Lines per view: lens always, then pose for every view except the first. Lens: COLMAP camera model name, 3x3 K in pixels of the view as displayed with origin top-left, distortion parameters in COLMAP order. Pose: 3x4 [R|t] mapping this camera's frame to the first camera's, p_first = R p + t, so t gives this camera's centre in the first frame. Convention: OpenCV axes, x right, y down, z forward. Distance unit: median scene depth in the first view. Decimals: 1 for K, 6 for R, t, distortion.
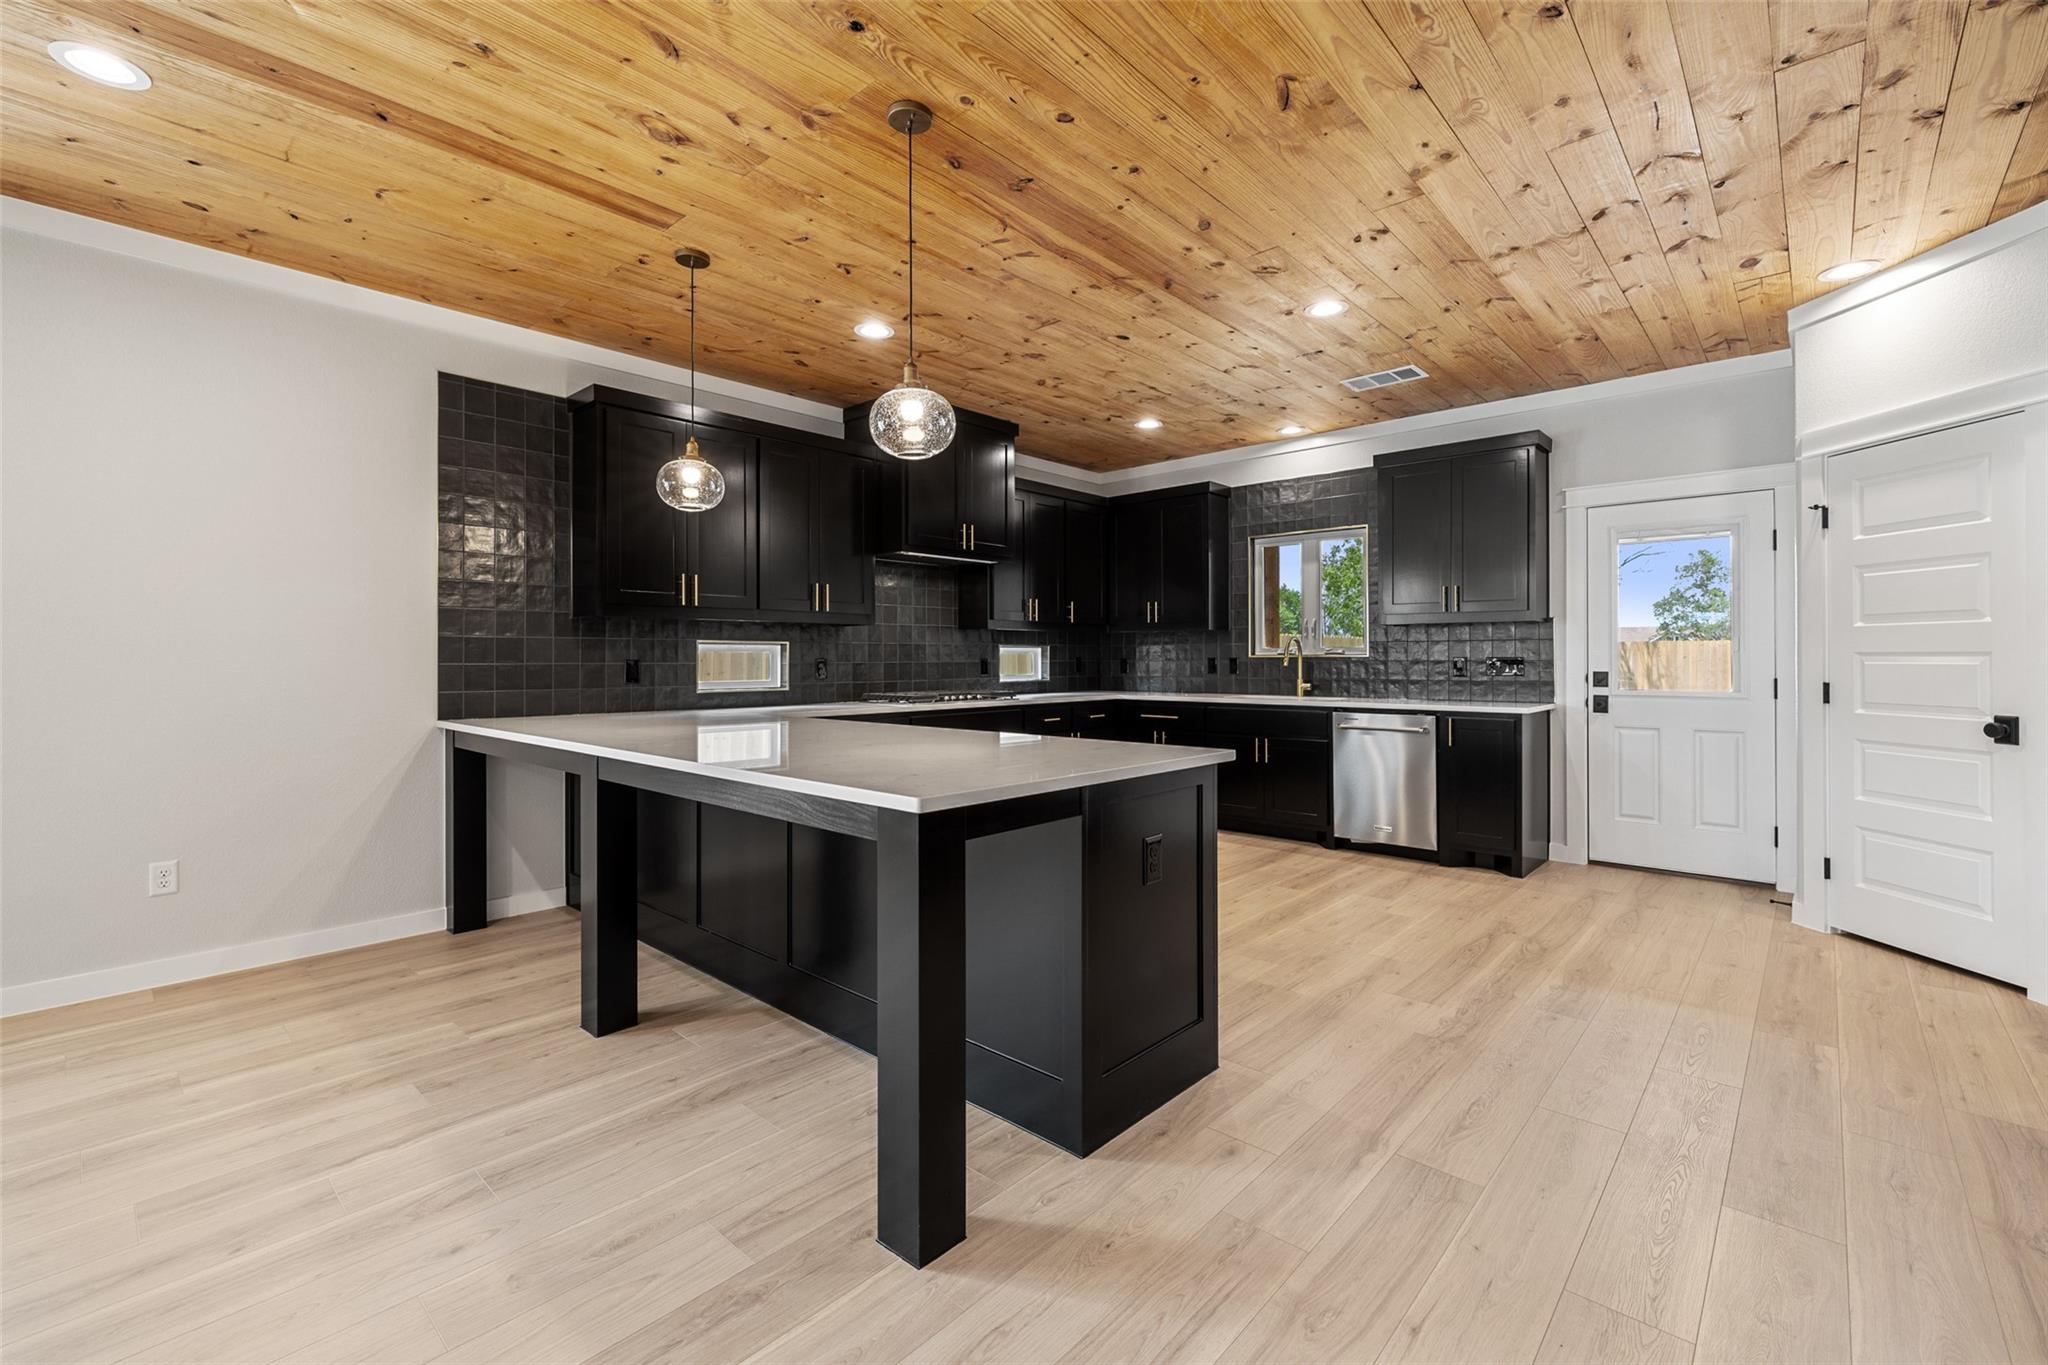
lens RADIAL K [[868.2, 0, 1019.8], [0, 868.2, 658.2], [0, 0, 1]] dist [0.002467, 0.000277]
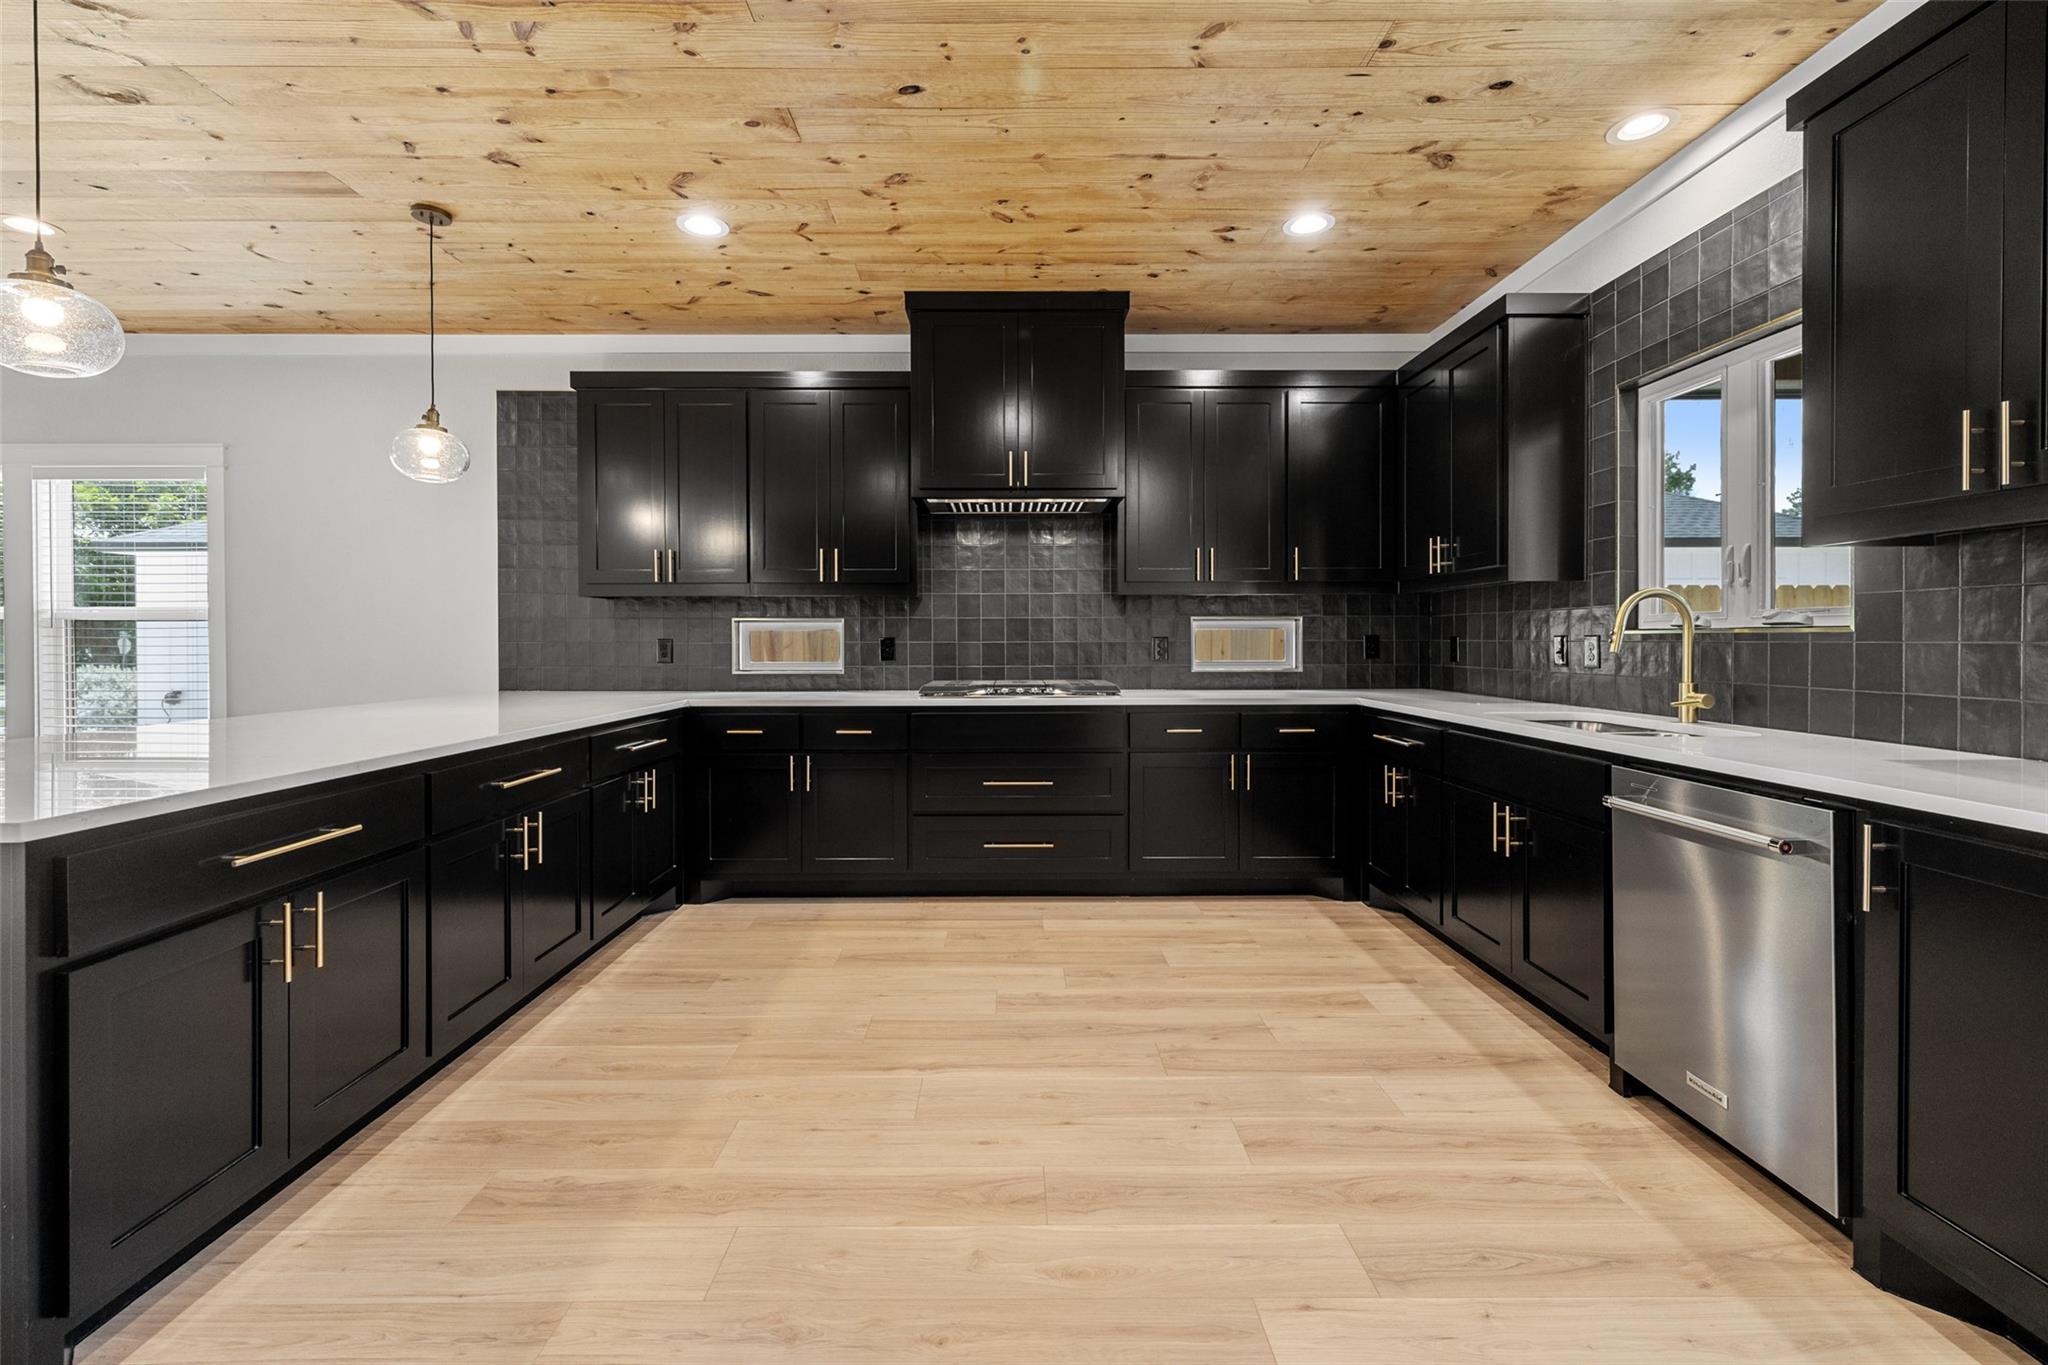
lens RADIAL K [[867.2, 0, 1010.6], [0, 867.2, 647.8], [0, 0, 1]] dist [-0.000157, 0.000132]
pose [[0.680535, 0.008084, -0.732671, 0.476172], [0.001369, 0.999923, 0.012305, 0.000356], [0.732715, -0.009377, 0.680471, 0.515725]]
